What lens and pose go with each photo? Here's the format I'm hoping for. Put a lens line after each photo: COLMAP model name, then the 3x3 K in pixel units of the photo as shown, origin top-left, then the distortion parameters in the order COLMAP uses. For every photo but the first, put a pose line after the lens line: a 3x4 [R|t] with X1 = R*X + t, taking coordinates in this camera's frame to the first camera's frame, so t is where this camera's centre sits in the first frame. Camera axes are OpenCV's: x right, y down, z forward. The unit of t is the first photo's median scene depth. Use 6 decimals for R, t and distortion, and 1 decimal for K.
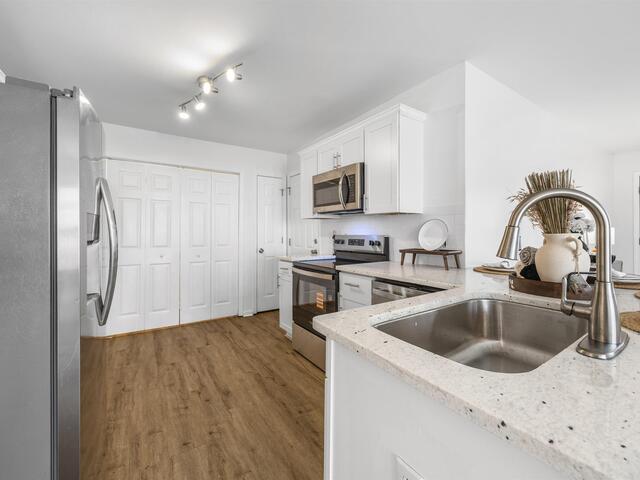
lens RADIAL K [[272.9, 0, 321.0], [0, 272.9, 233.3], [0, 0, 1]] dist [-0.001819, -0.000323]
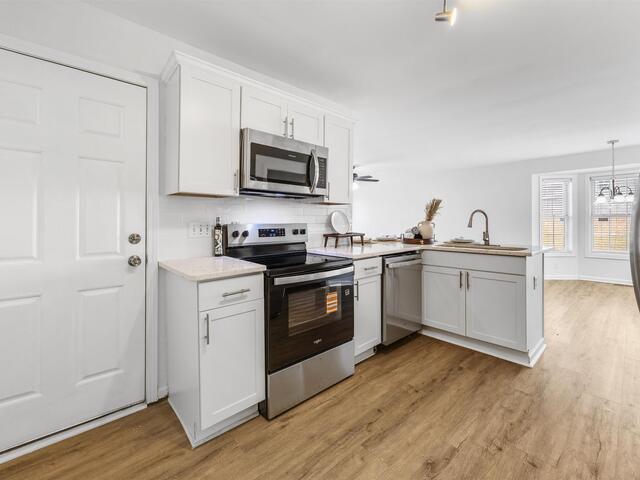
lens RADIAL K [[273.2, 0, 317.8], [0, 273.2, 221.9], [0, 0, 1]] dist [-0.000556, -0.000038]
pose [[-0.119098, -0.000815, 0.992882, -0.728425], [0.002792, 0.999995, 0.001156, 0.000858], [-0.992879, 0.002910, -0.119095, 1.018002]]
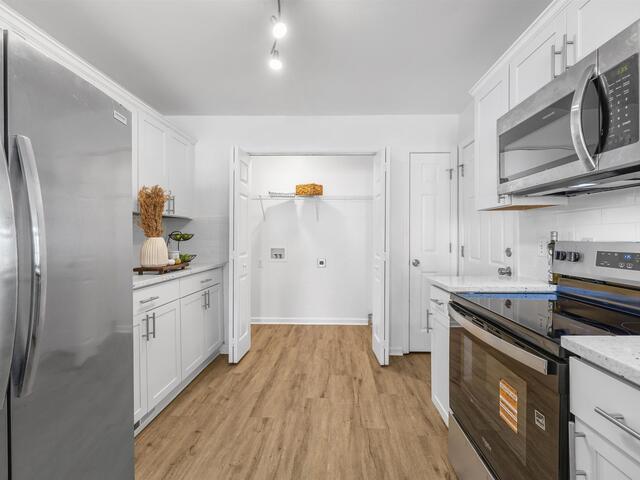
lens RADIAL K [[284.2, 0, 330.1], [0, 284.2, 238.6], [0, 0, 1]] dist [-0.001220, -0.000331]
pose [[0.819627, 0.004062, -0.572883, 0.017850], [-0.000873, 0.999983, 0.005842, -0.000363], [0.572897, -0.004288, 0.819616, 0.456444]]
